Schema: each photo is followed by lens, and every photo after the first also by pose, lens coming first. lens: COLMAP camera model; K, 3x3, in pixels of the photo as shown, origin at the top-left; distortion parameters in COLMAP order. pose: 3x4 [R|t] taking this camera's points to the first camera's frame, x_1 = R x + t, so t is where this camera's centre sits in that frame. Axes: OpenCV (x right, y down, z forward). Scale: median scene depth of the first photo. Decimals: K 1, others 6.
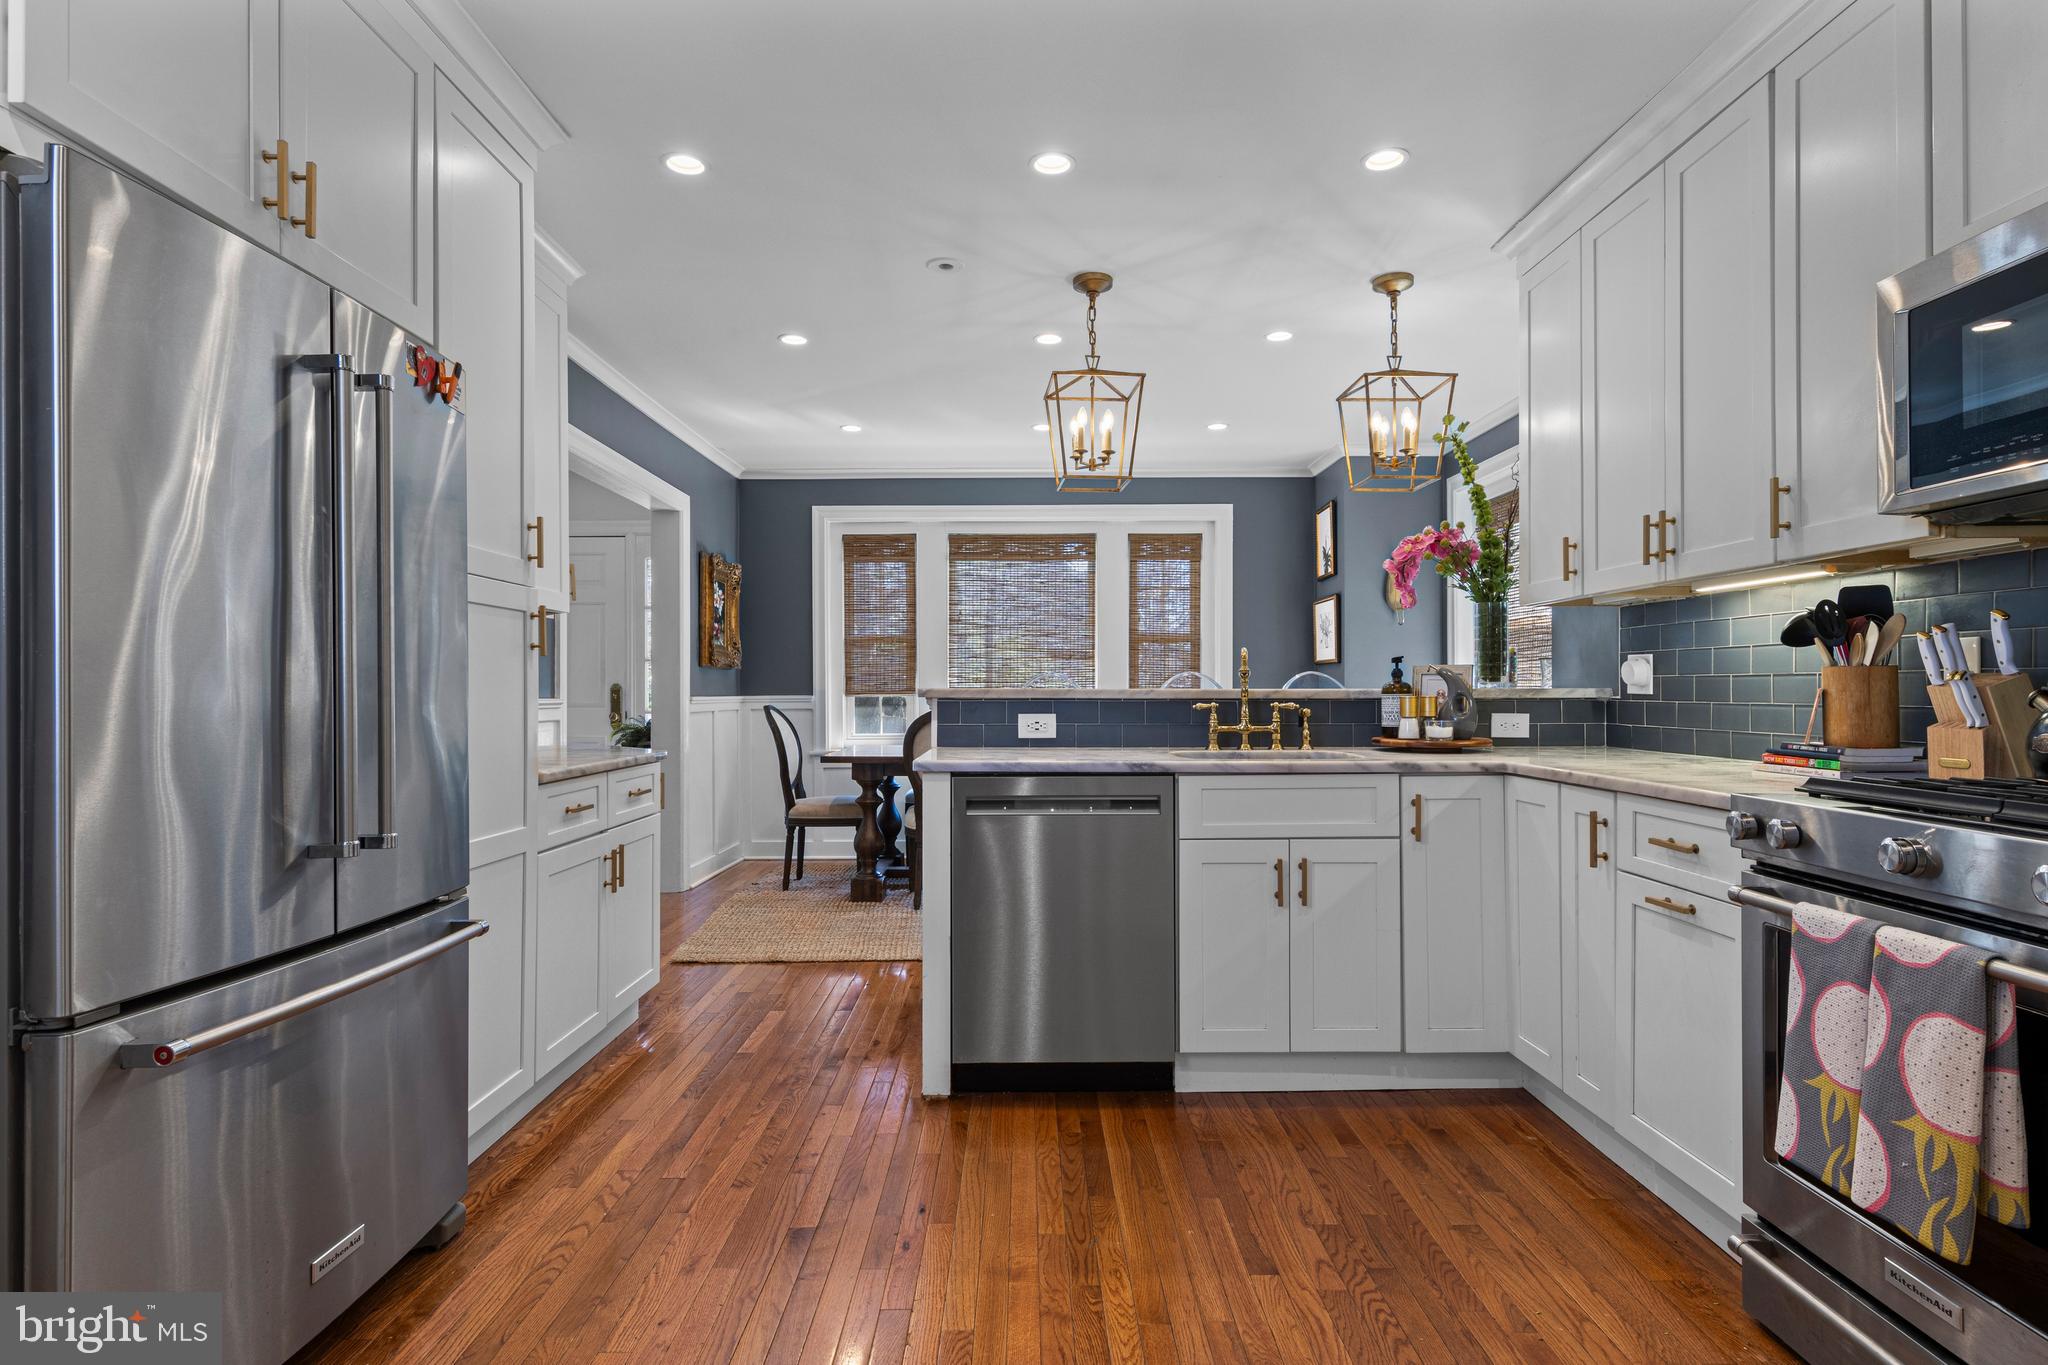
lens RADIAL K [[1046.0, 0, 1018.7], [0, 1046.0, 683.3], [0, 0, 1]] dist [0.012812, -0.005222]
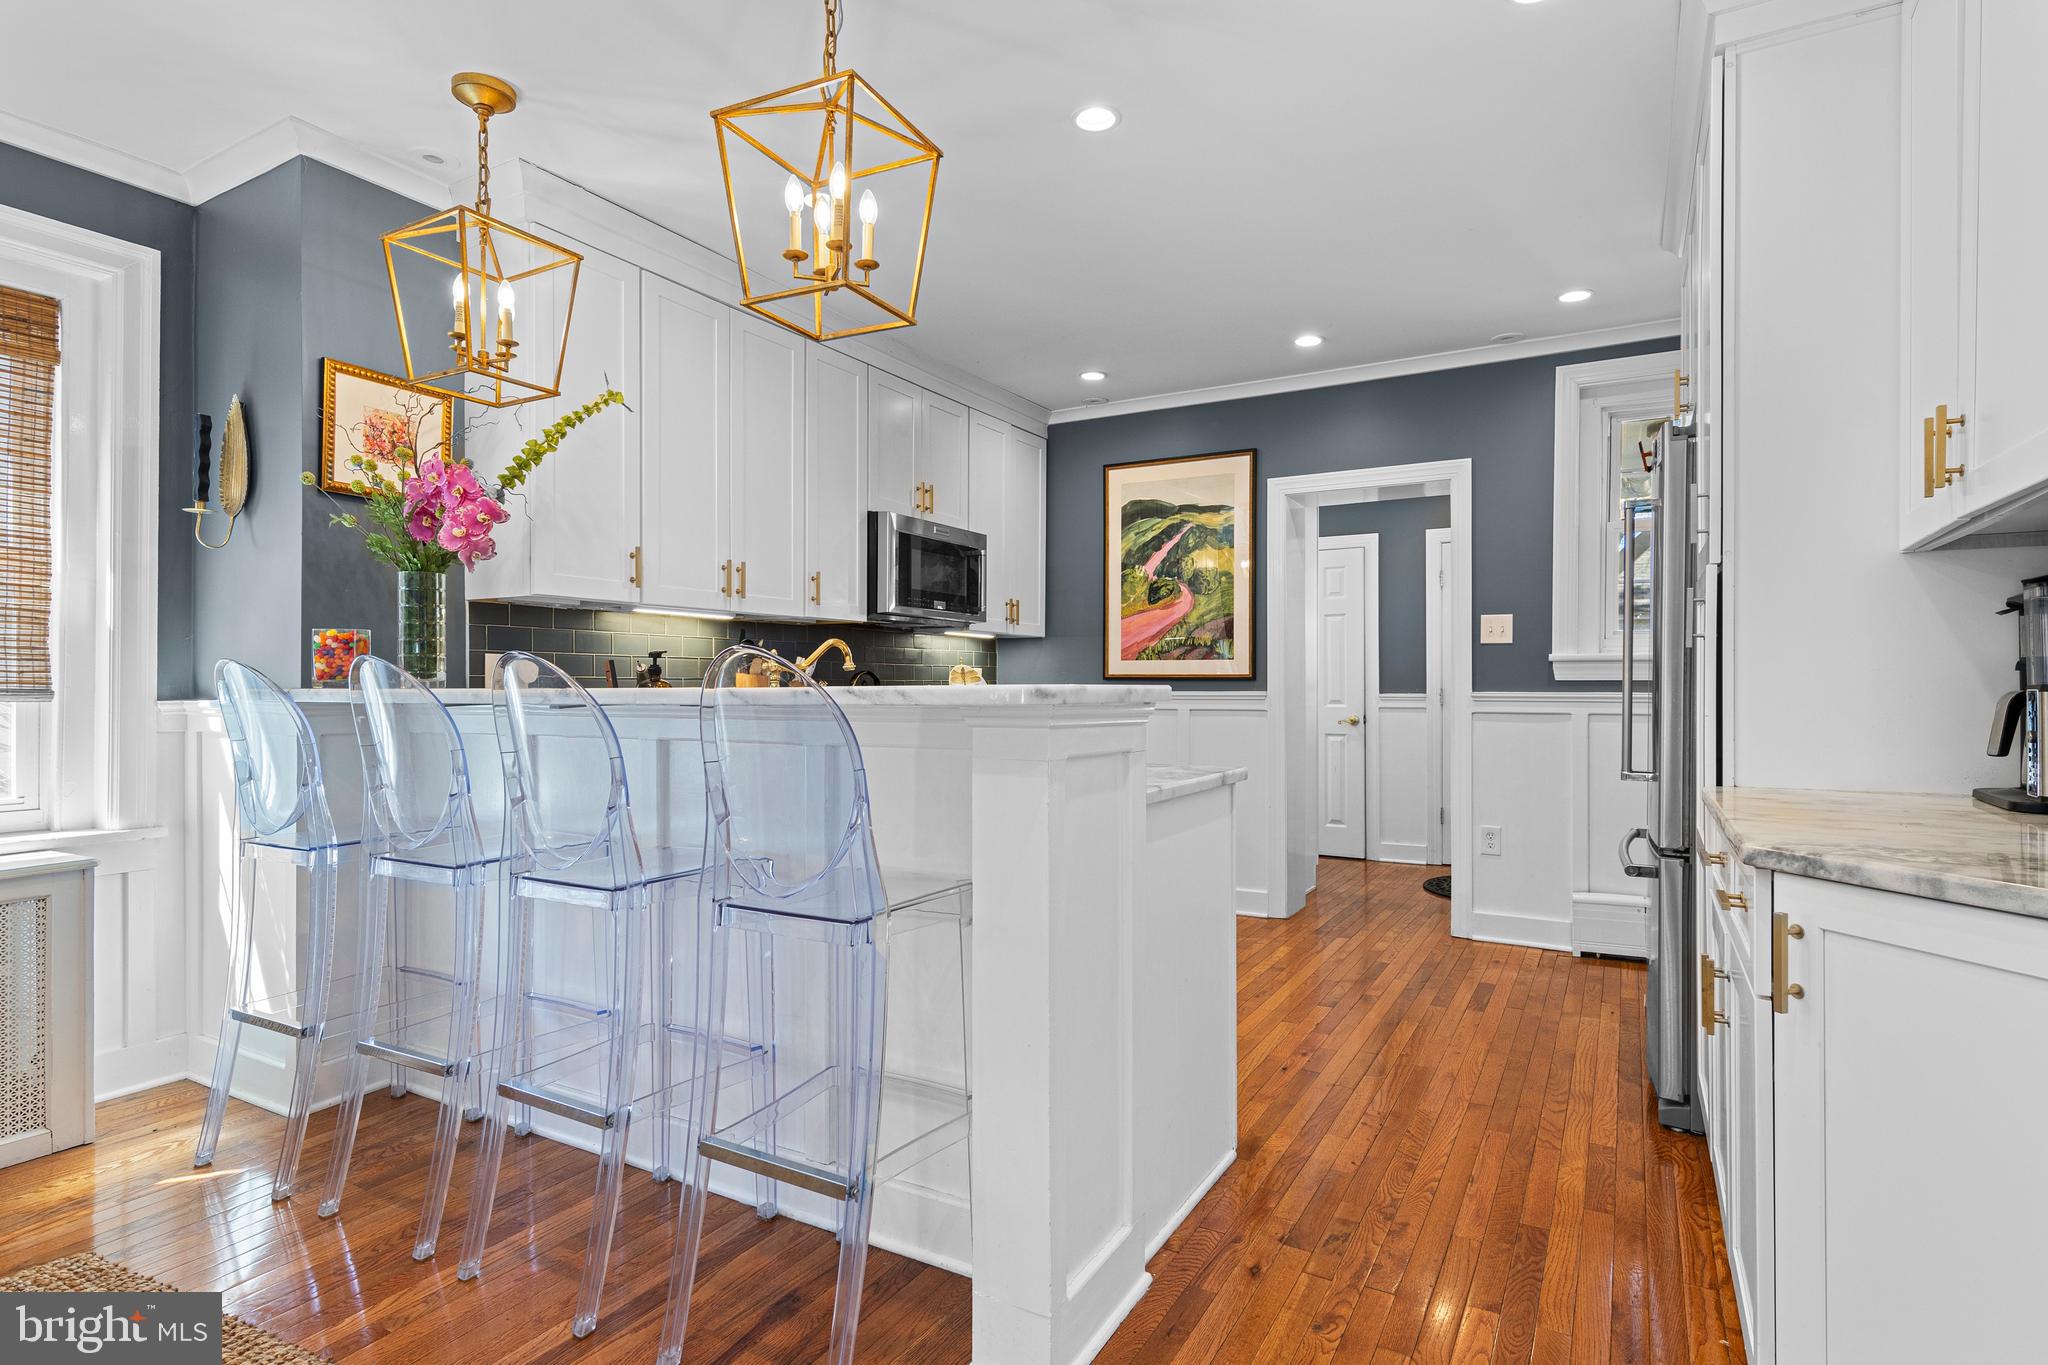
lens RADIAL K [[1046.0, 0, 1026.7], [0, 1046.0, 684.4], [0, 0, 1]] dist [0.012812, -0.005222]
pose [[-0.870836, 0.003627, 0.491560, -0.306599], [-0.000612, 0.999964, -0.008462, 0.008618], [-0.491573, -0.007669, -0.870803, 1.522896]]
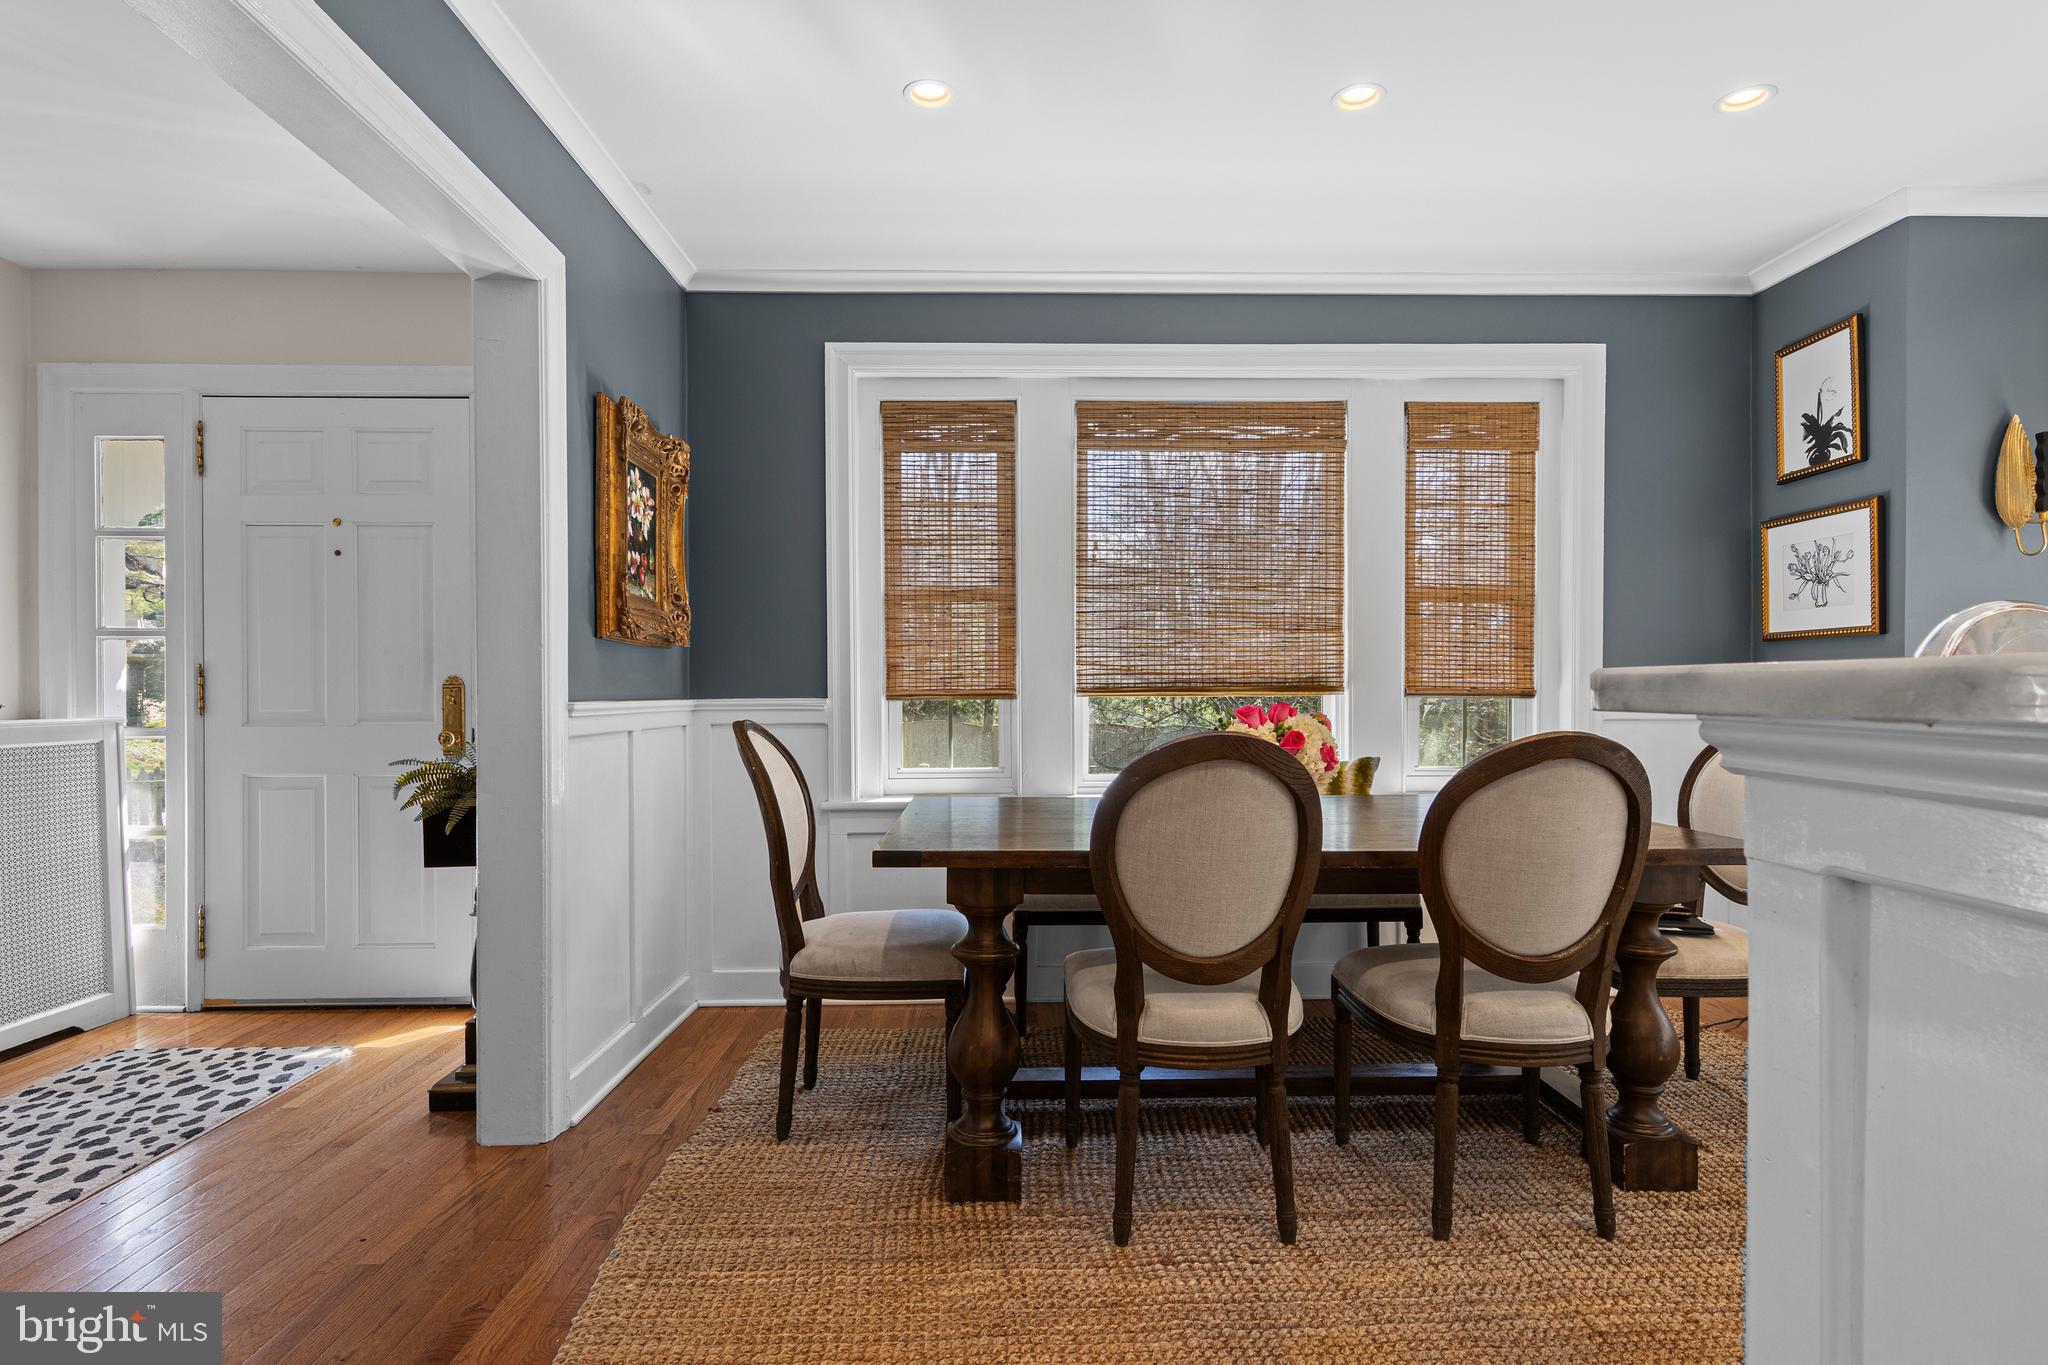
lens RADIAL K [[1046.0, 0, 1029.1], [0, 1046.0, 696.1], [0, 0, 1]] dist [0.012812, -0.005222]
pose [[0.999519, -0.000702, 0.030989, -0.219977], [0.000284, 0.999909, 0.013500, 0.006996], [-0.030996, -0.013485, 0.999429, 0.923357]]
